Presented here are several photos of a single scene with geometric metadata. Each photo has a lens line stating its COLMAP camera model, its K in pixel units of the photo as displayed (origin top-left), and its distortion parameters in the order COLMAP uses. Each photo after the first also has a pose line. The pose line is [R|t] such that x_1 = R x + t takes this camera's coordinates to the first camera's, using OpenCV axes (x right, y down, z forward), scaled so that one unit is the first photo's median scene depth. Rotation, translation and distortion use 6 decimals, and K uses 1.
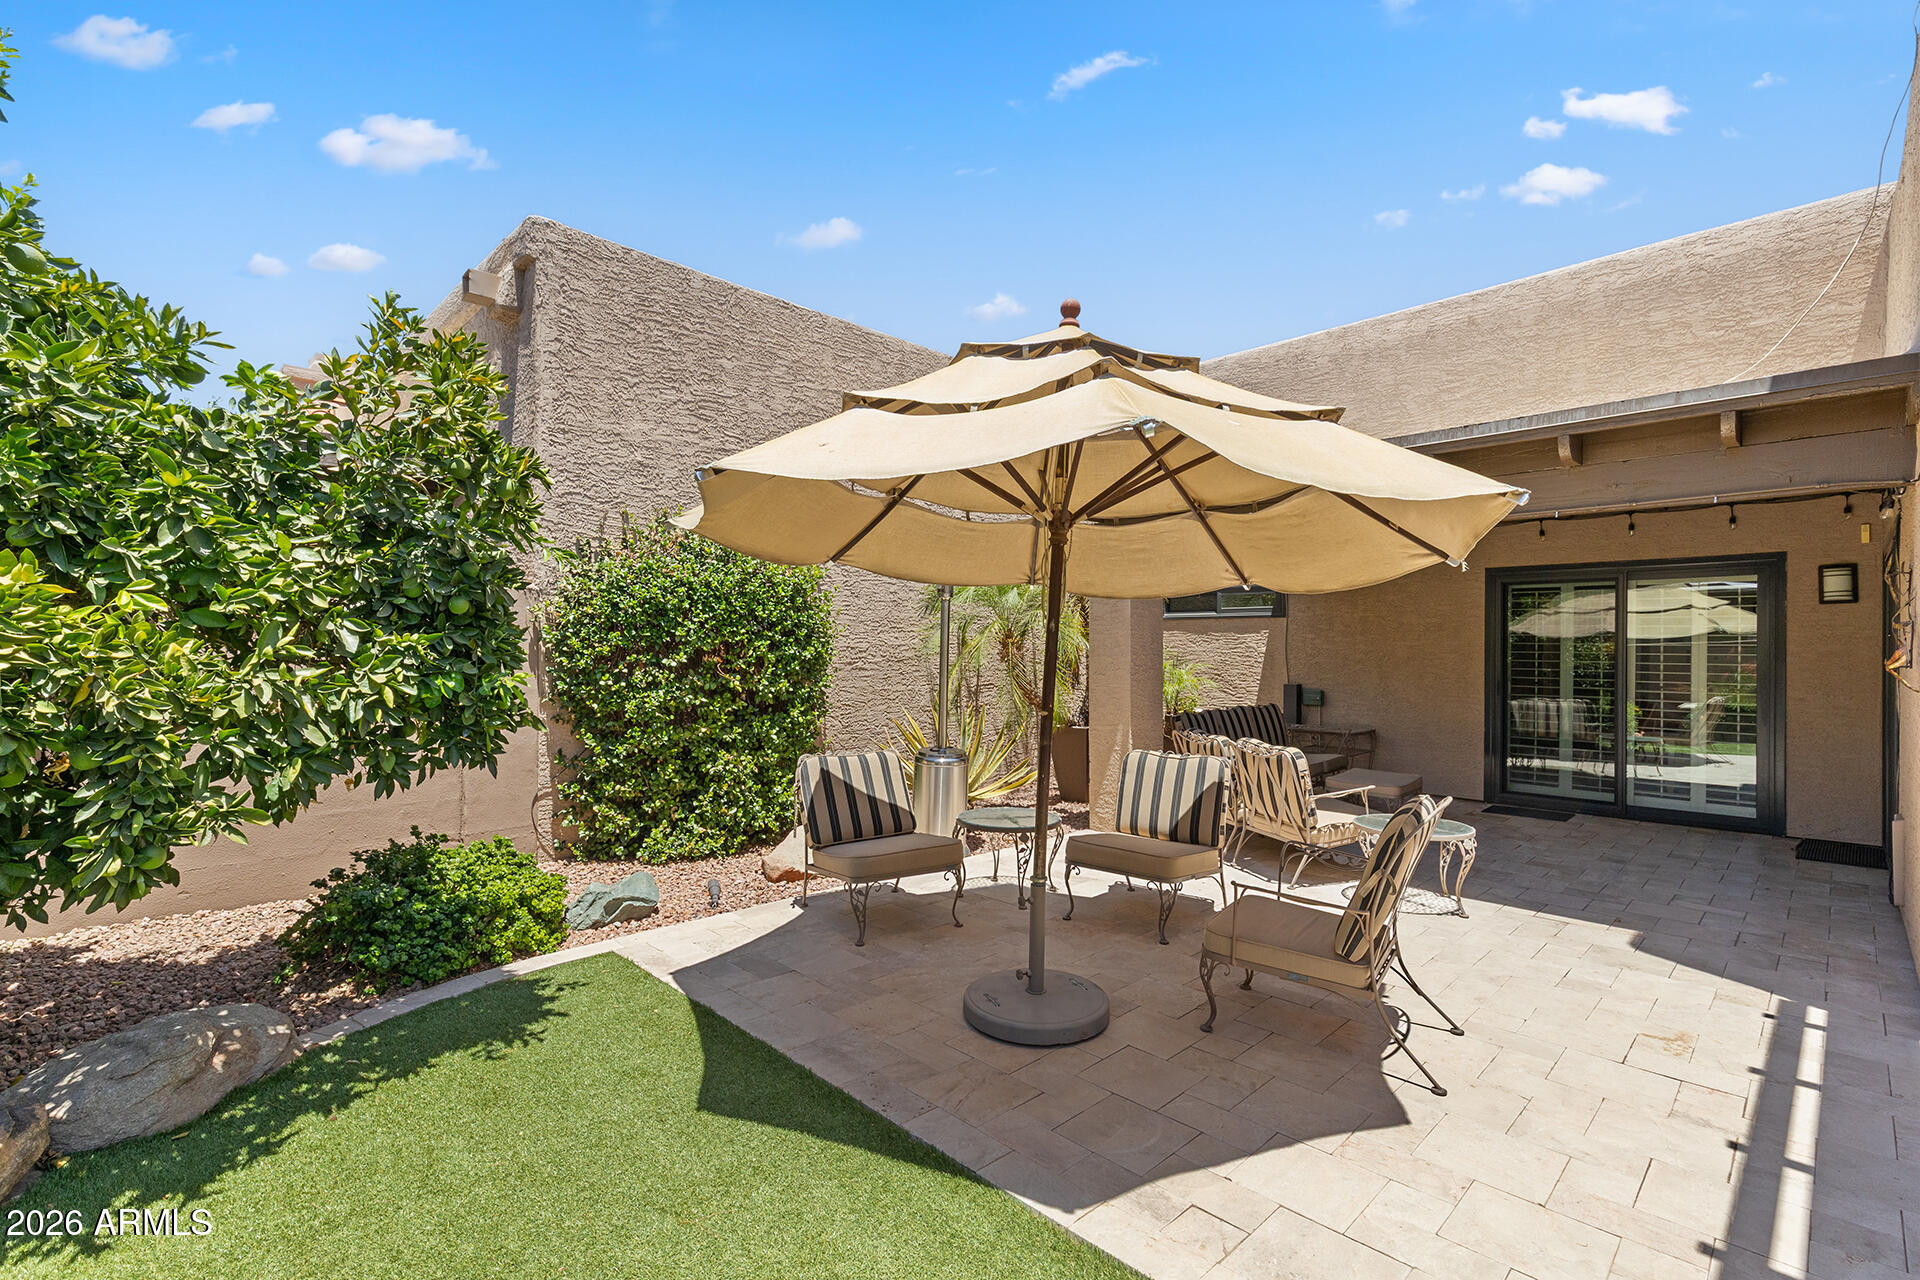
lens RADIAL K [[859.5, 0, 969.6], [0, 859.5, 633.6], [0, 0, 1]] dist [0.008110, -0.001067]
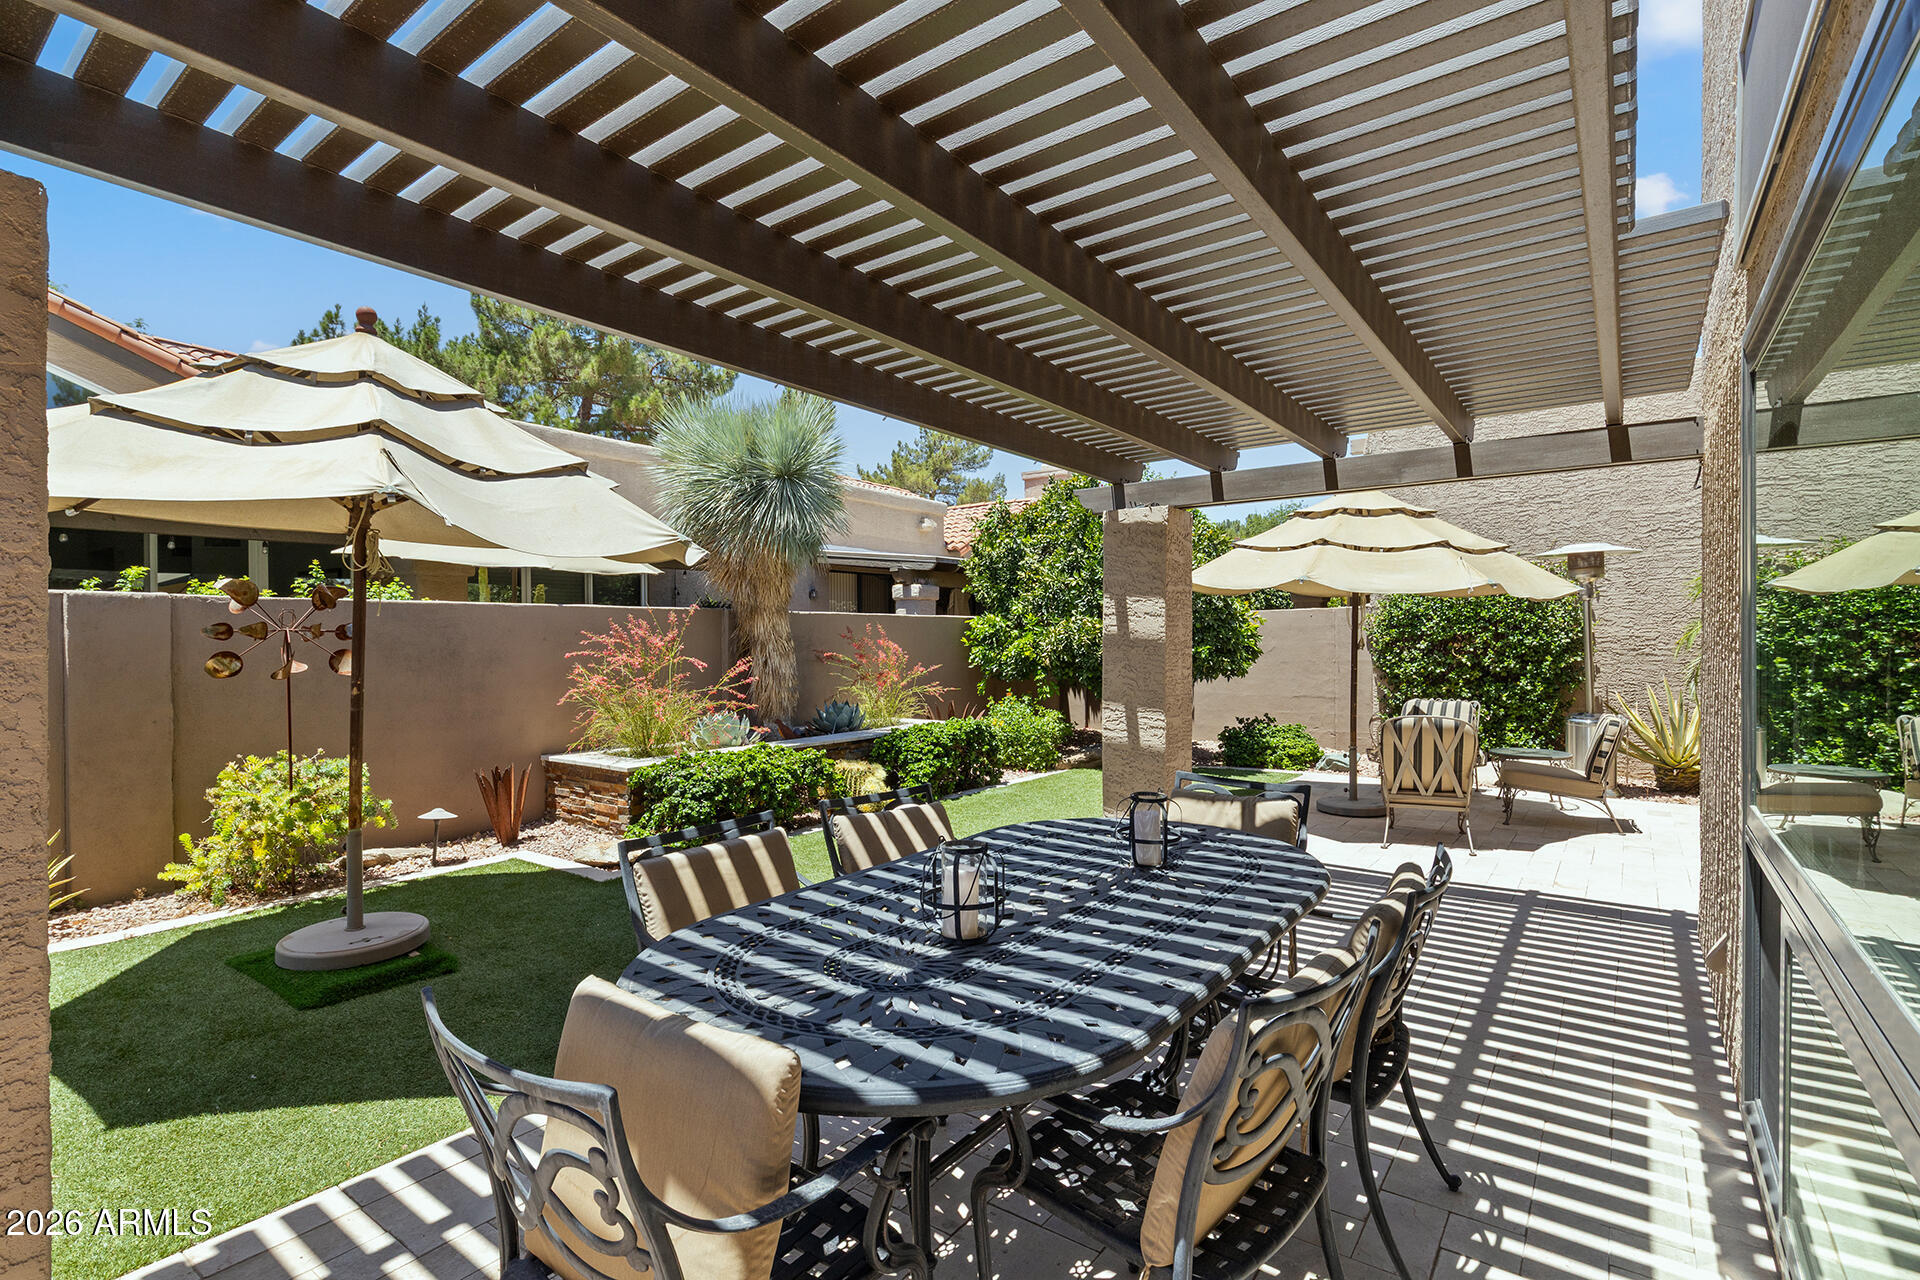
lens RADIAL K [[910.6, 0, 961.6], [0, 910.6, 649.5], [0, 0, 1]] dist [0.001915, 0.000355]
pose [[0.151325, 0.005821, -0.988467, 1.290483], [0.019850, 0.999763, 0.008926, 0.005347], [0.988285, -0.020972, 0.151174, -0.170905]]
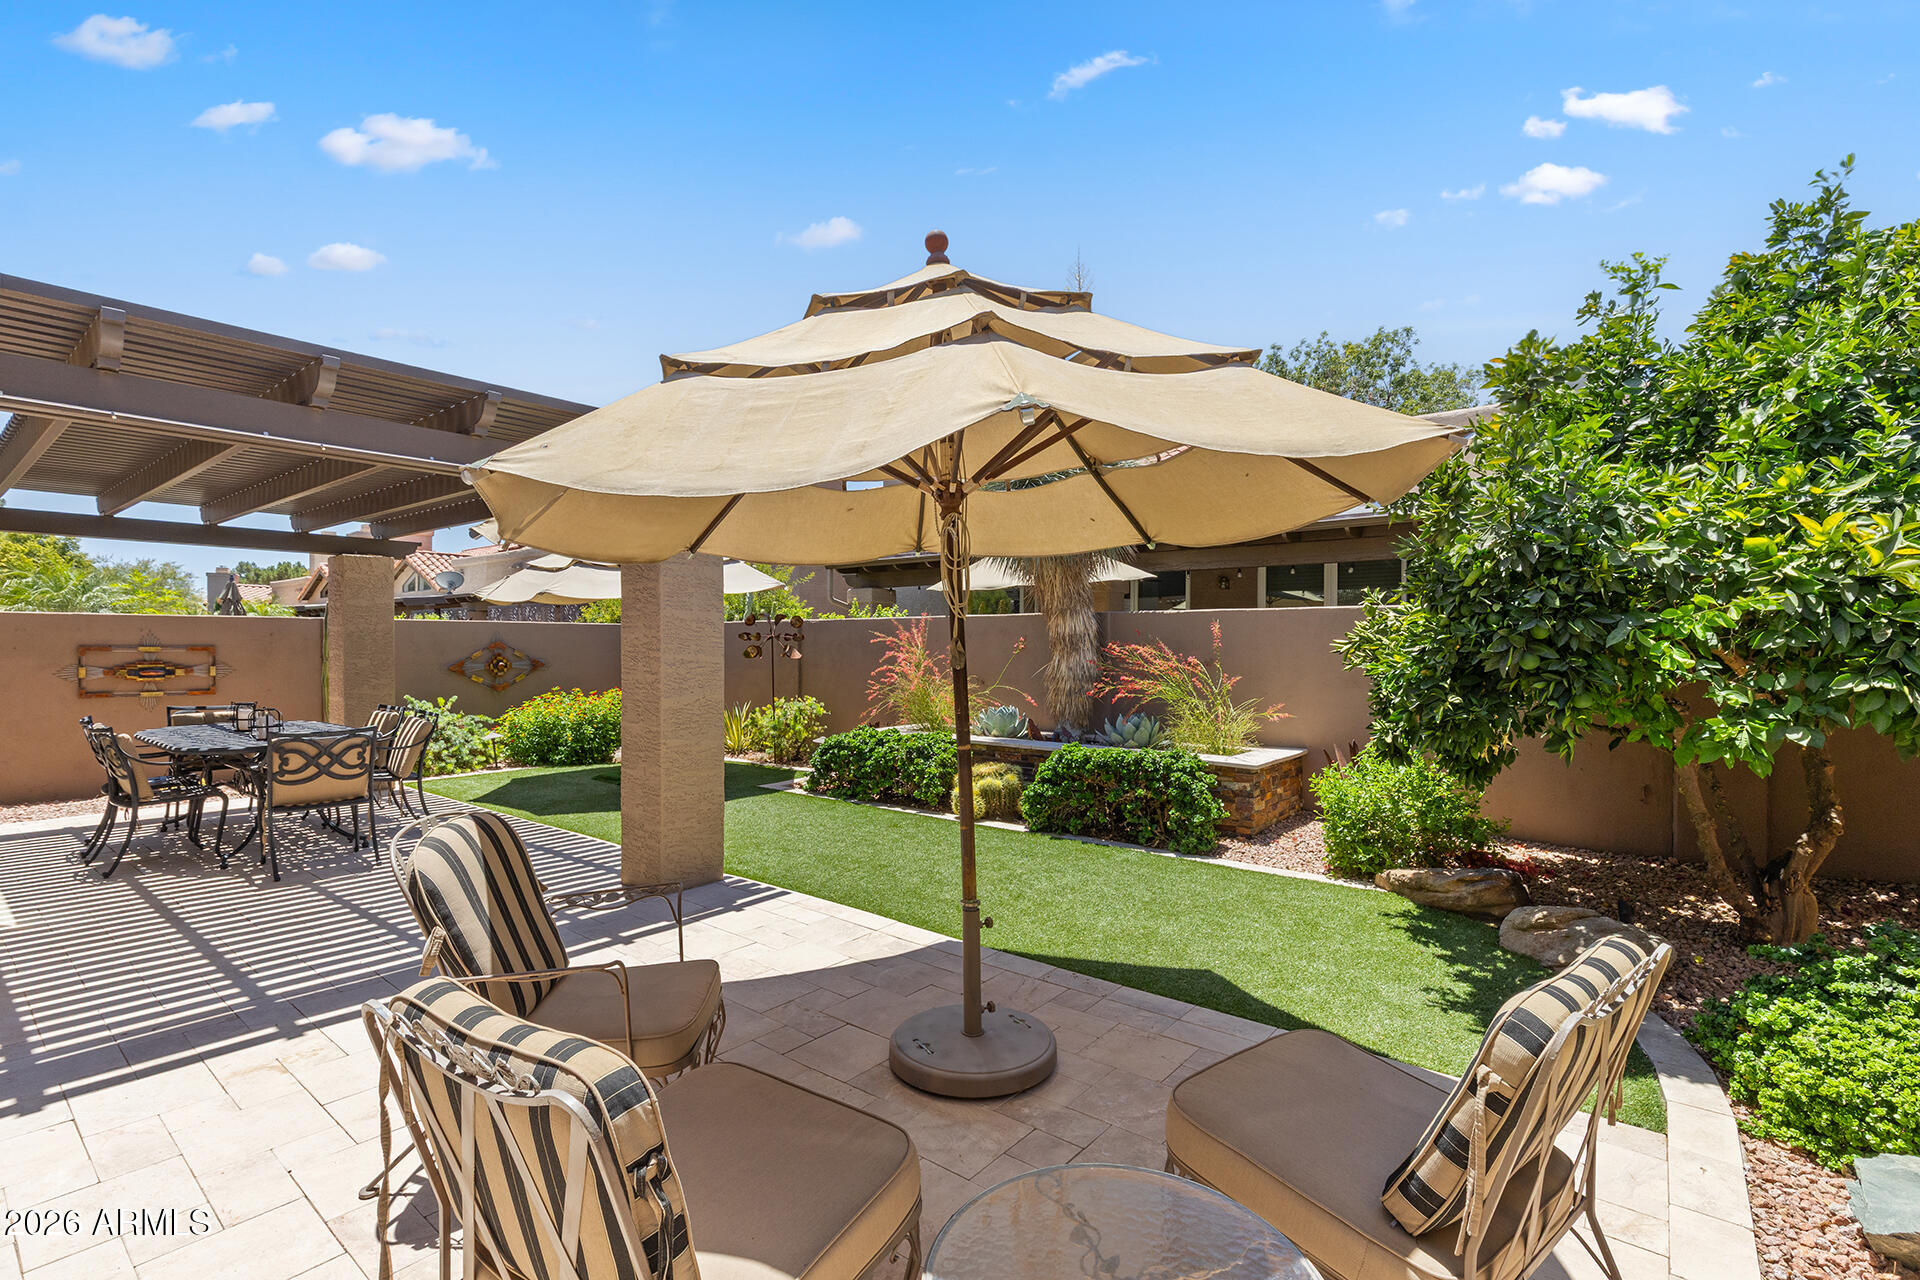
lens RADIAL K [[859.5, 0, 952.7], [0, 859.5, 651.0], [0, 0, 1]] dist [0.008110, -0.001067]
pose [[-0.995168, -0.005438, -0.098032, 0.110714], [-0.004626, 0.999953, -0.008501, 0.023258], [0.098073, -0.008006, -0.995147, 1.120744]]
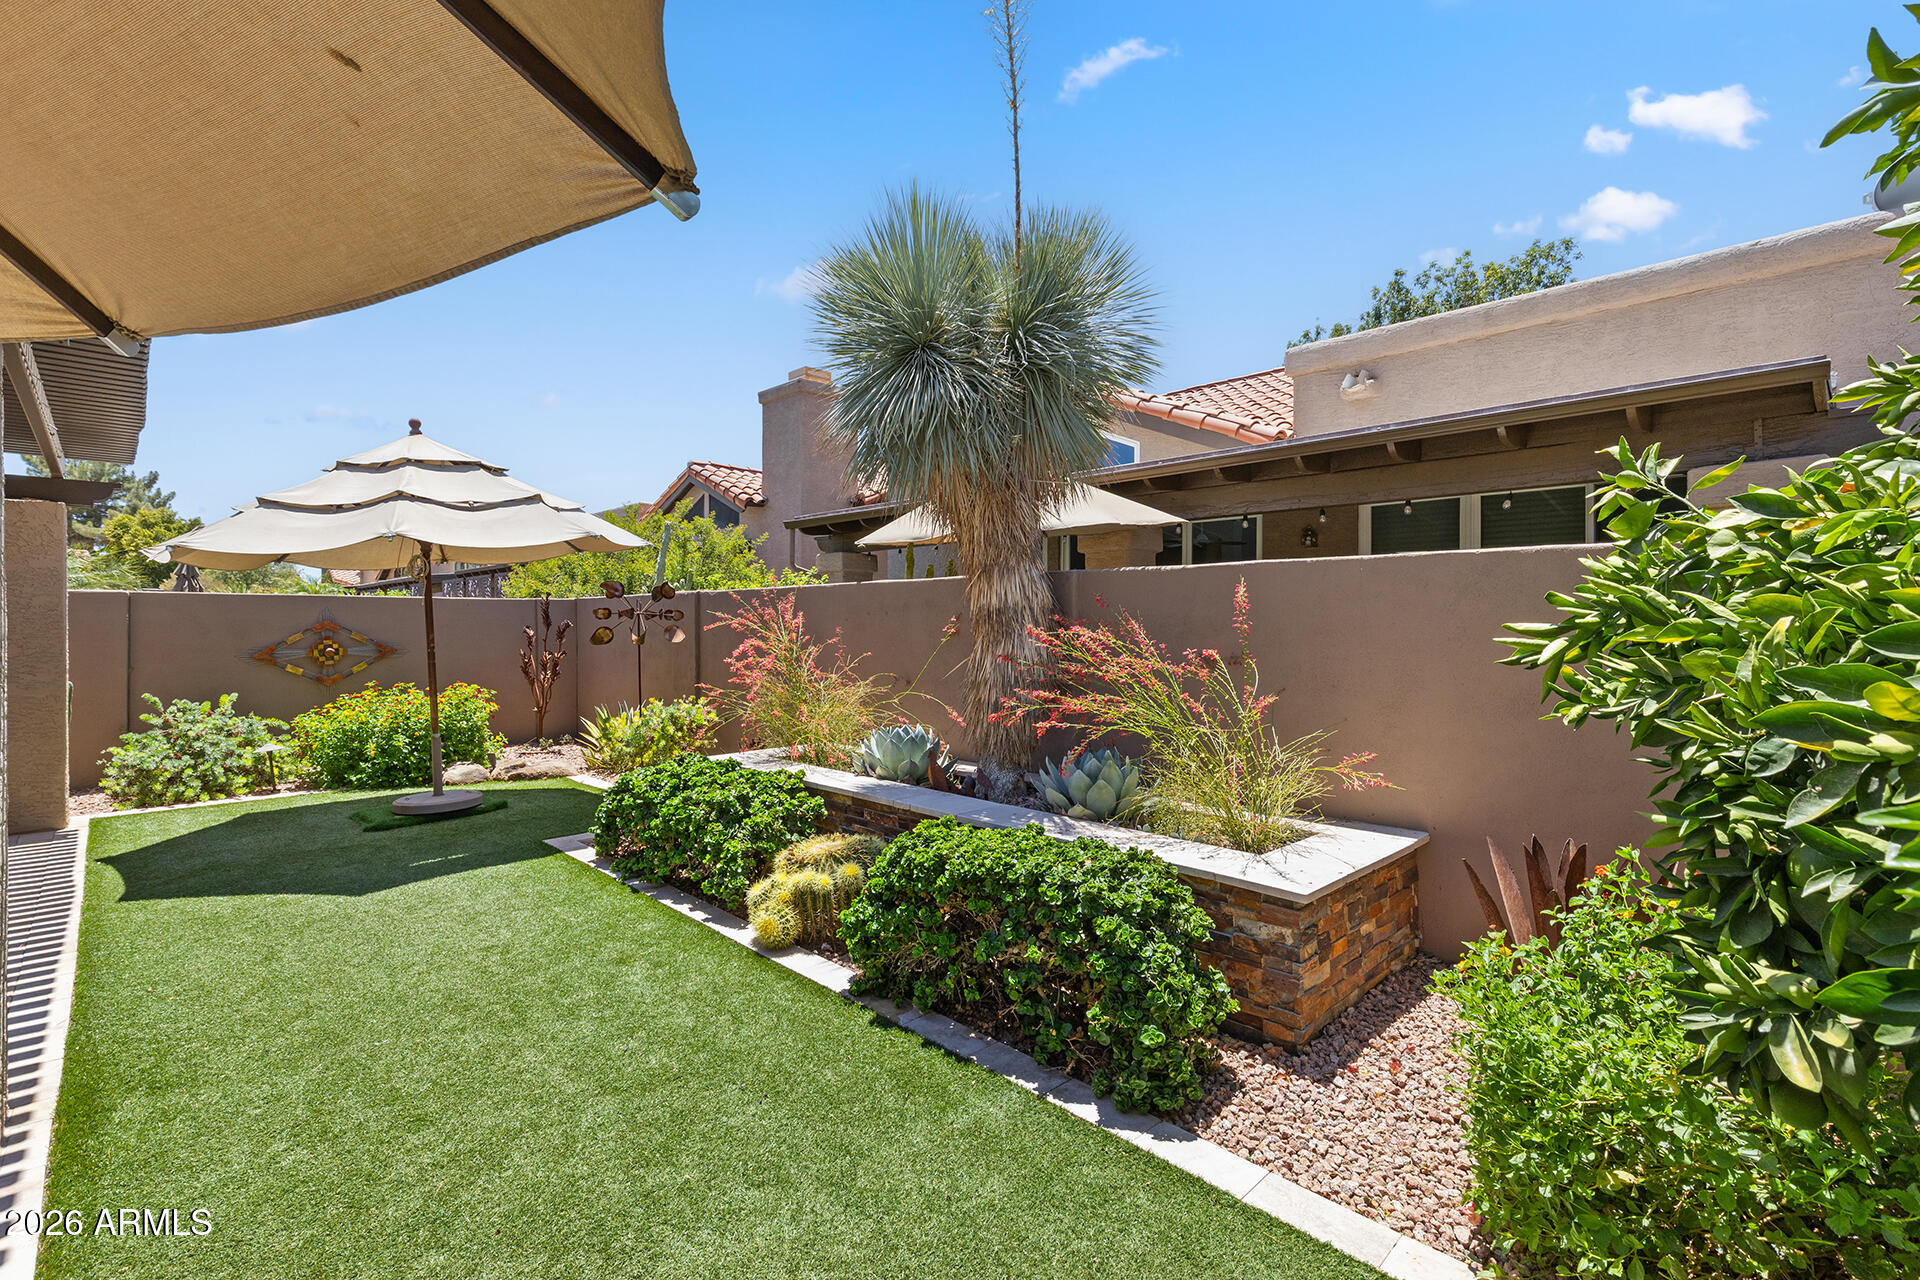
lens RADIAL K [[859.5, 0, 953.8], [0, 859.5, 628.0], [0, 0, 1]] dist [0.008110, -0.001067]
pose [[-0.999693, -0.005794, 0.024078, -0.188378], [-0.006028, 0.999935, -0.009670, 0.010953], [-0.024021, -0.009812, -0.999663, 0.573836]]
